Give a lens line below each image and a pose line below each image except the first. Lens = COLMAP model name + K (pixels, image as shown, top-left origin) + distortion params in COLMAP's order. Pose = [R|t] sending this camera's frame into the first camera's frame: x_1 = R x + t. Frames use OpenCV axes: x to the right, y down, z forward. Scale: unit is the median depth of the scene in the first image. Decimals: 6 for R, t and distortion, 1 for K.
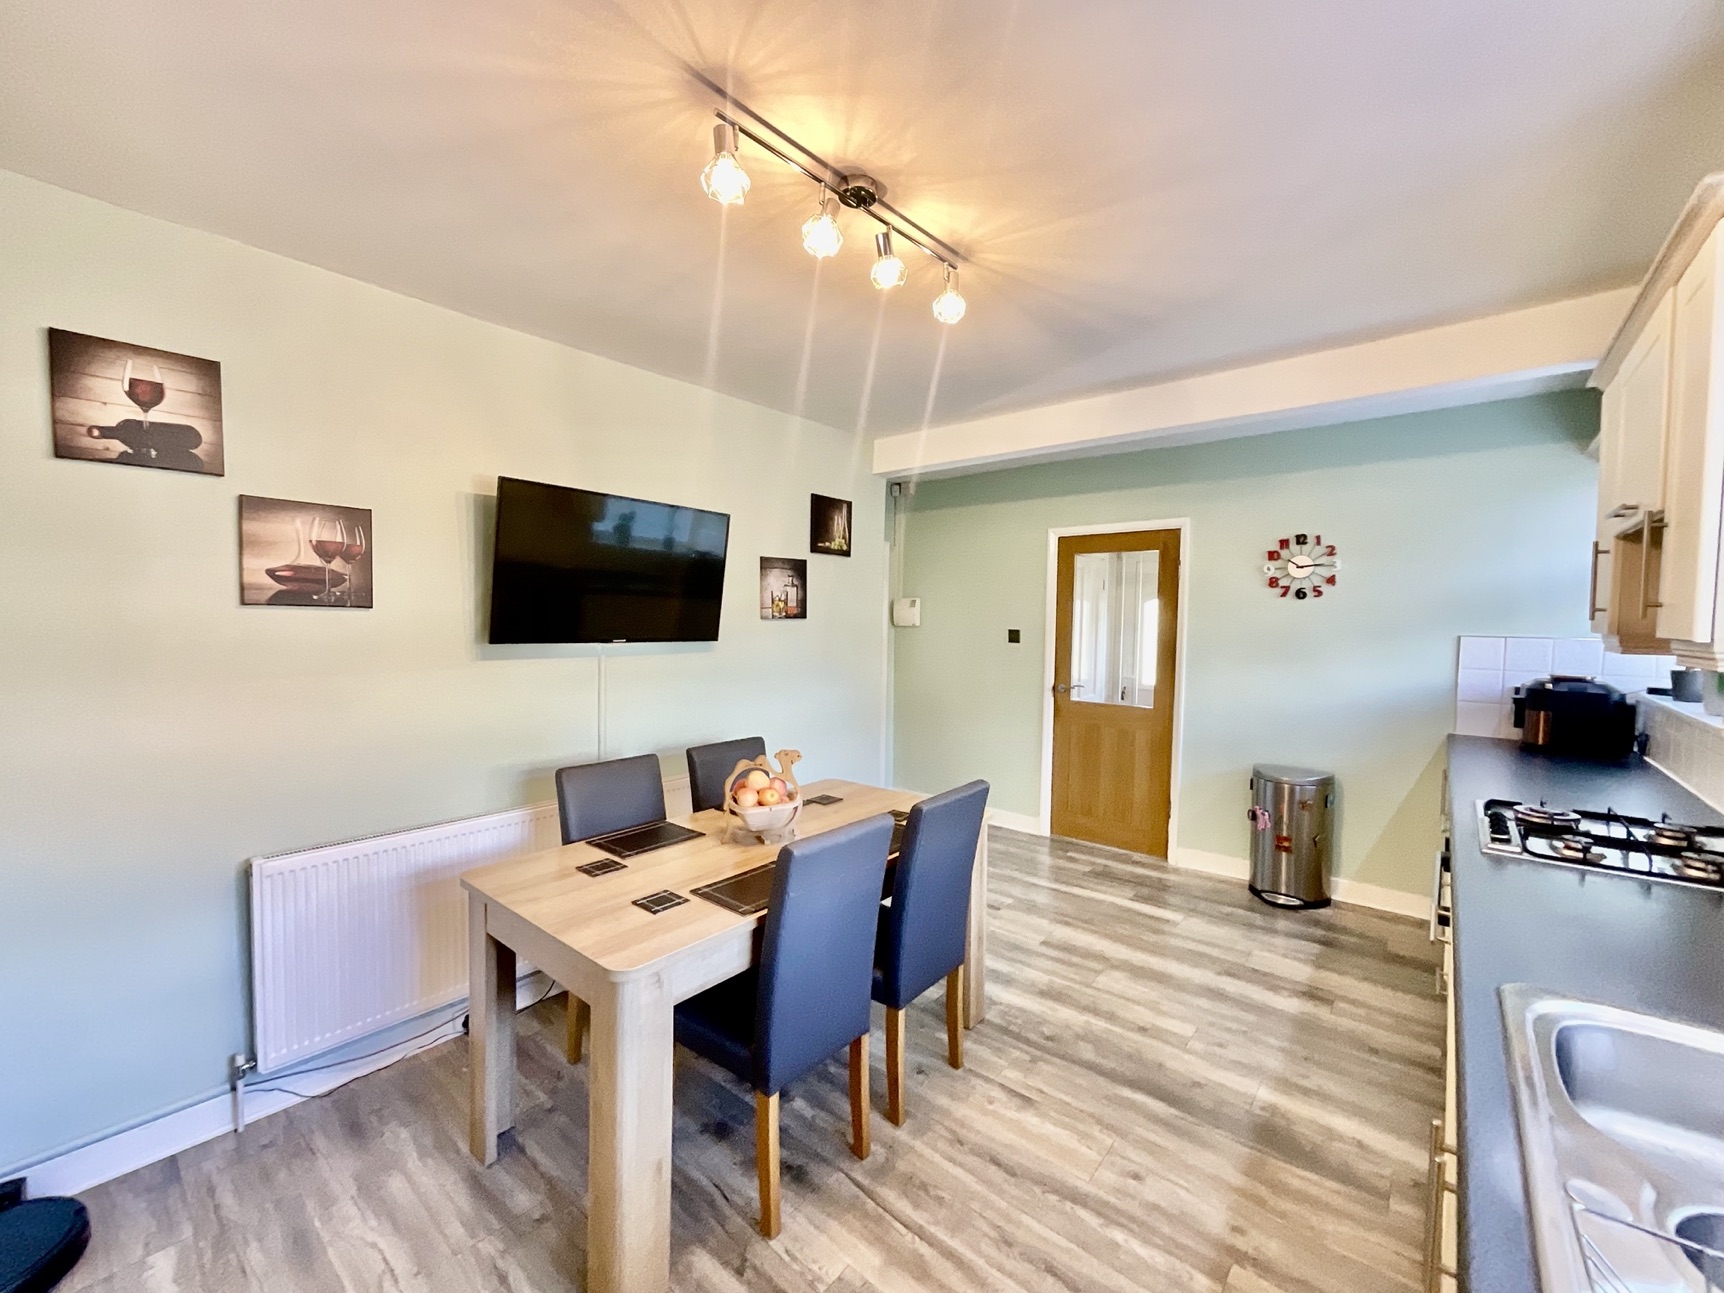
lens RADIAL K [[696.2, 0, 862.0], [0, 696.2, 646.5], [0, 0, 1]] dist [-0.000727, 0.000298]
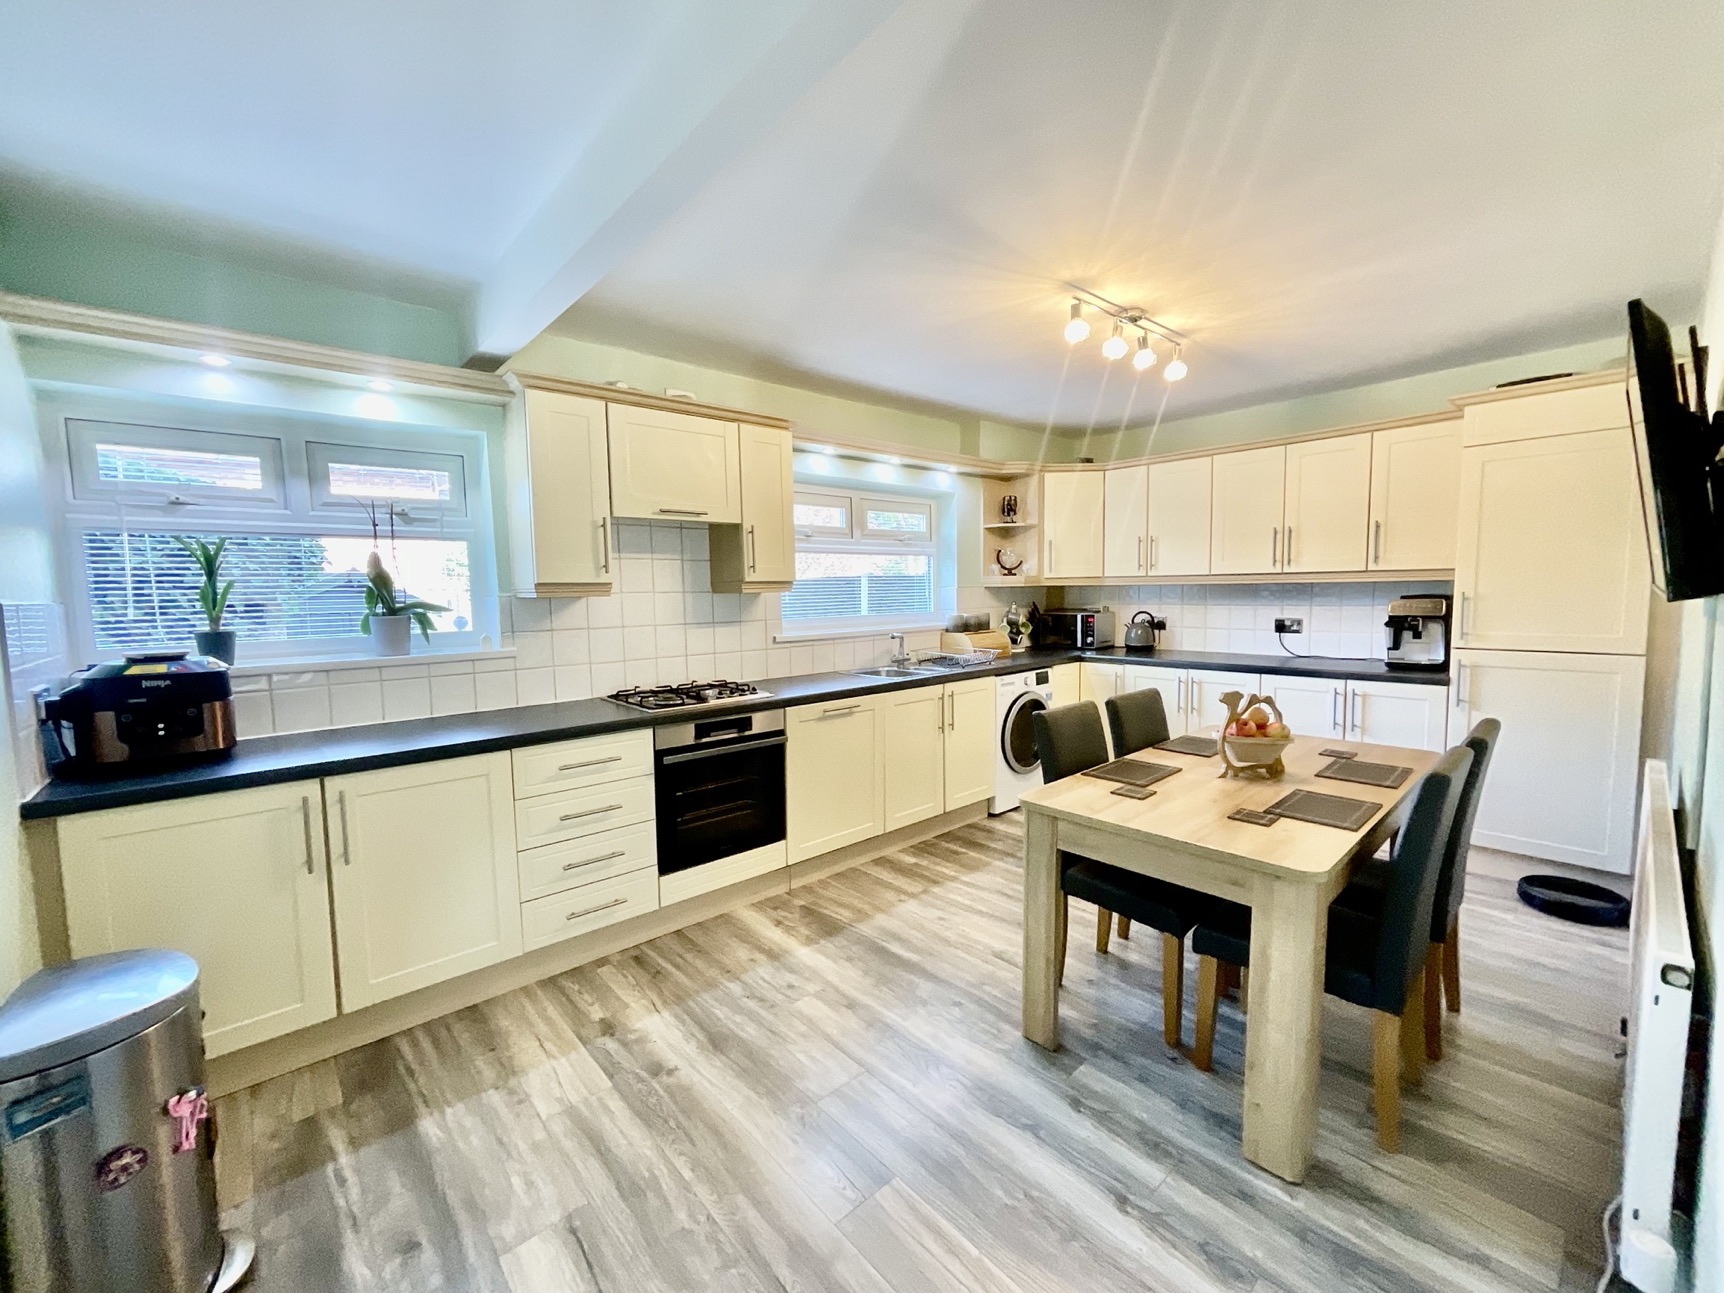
lens RADIAL K [[696.2, 0, 862.0], [0, 696.2, 646.5], [0, 0, 1]] dist [-0.000727, 0.000298]
pose [[-0.989878, -0.006348, 0.141782, 0.218572], [0.012496, 0.991221, 0.131620, -0.046529], [-0.141373, 0.132059, -0.981109, 1.570299]]
